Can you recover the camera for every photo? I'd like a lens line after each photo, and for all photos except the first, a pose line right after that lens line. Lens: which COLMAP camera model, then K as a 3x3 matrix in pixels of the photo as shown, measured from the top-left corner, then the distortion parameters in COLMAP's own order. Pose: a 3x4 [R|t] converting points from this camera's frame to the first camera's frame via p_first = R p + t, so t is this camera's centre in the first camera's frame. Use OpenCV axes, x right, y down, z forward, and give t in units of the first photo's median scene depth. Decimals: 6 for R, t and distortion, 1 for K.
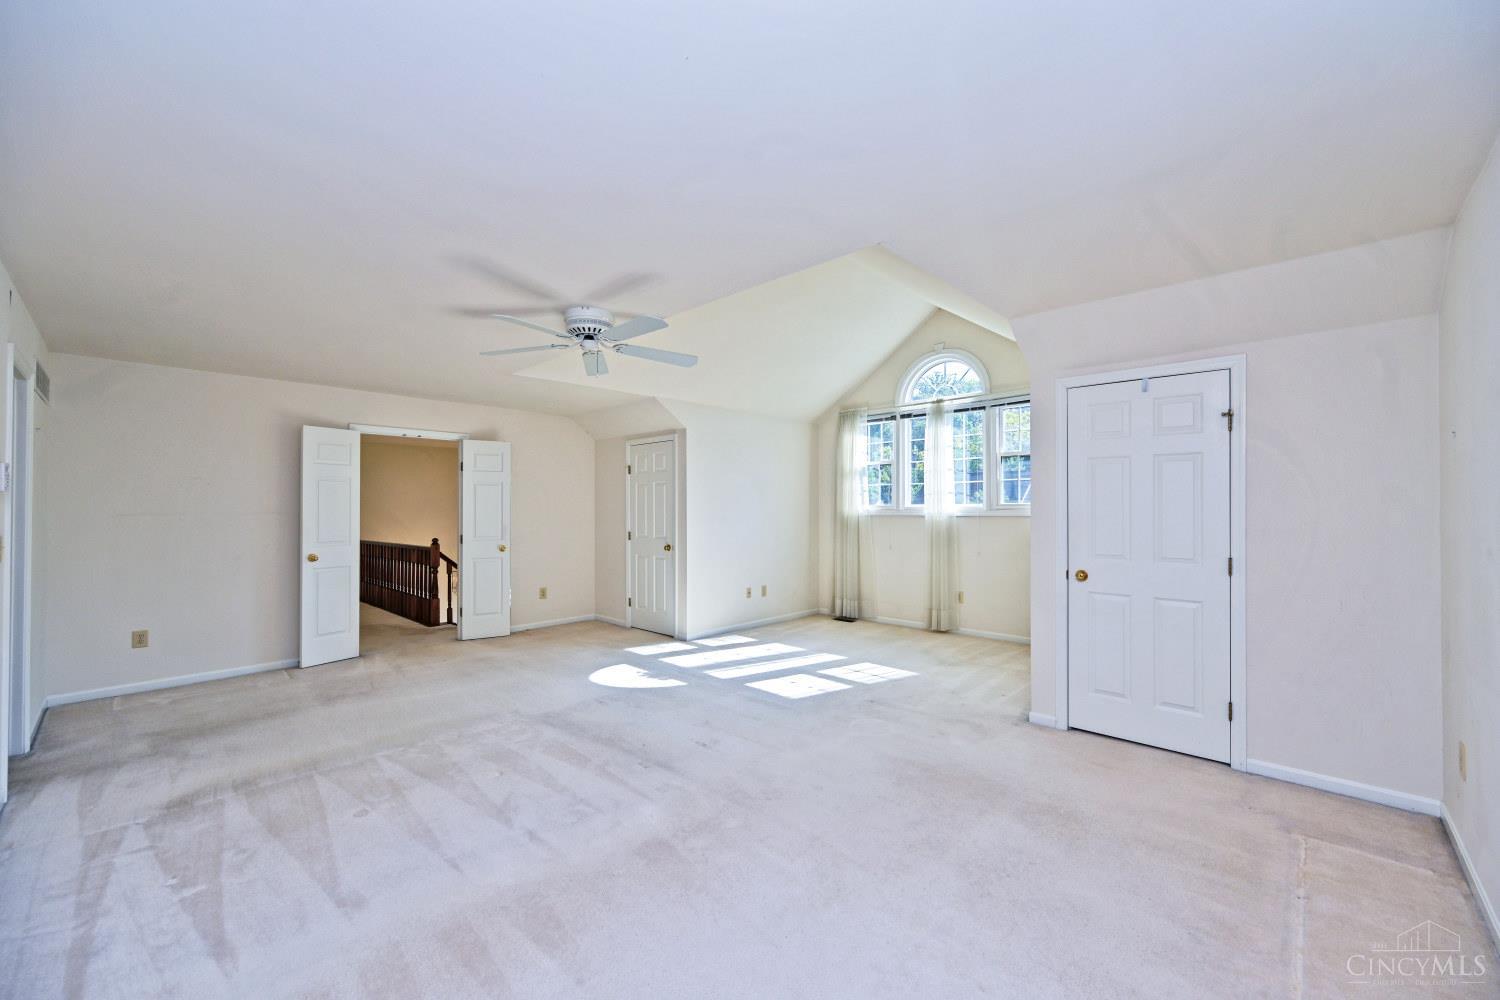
lens RADIAL K [[608.6, 0, 759.3], [0, 608.6, 499.6], [0, 0, 1]] dist [-0.002654, 0.000466]
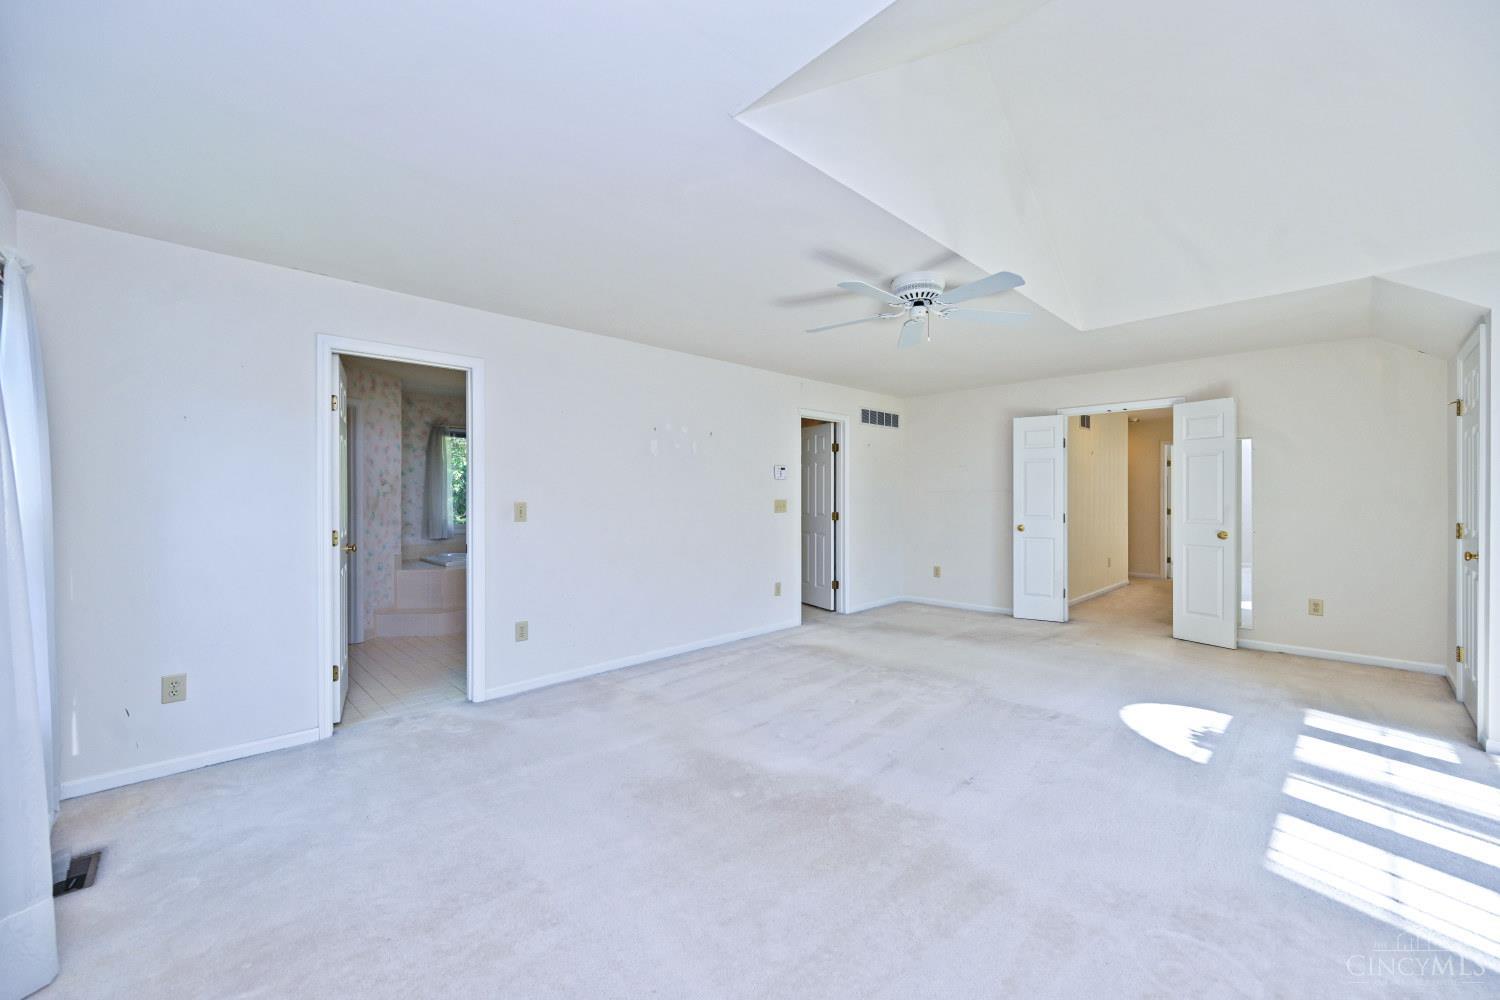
lens RADIAL K [[608.6, 0, 761.6], [0, 608.6, 493.5], [0, 0, 1]] dist [-0.002654, 0.000466]
pose [[-0.058442, -0.006499, -0.998270, 0.398802], [0.012934, 0.999890, -0.007267, 0.024895], [0.998207, -0.013336, -0.058351, 0.461513]]
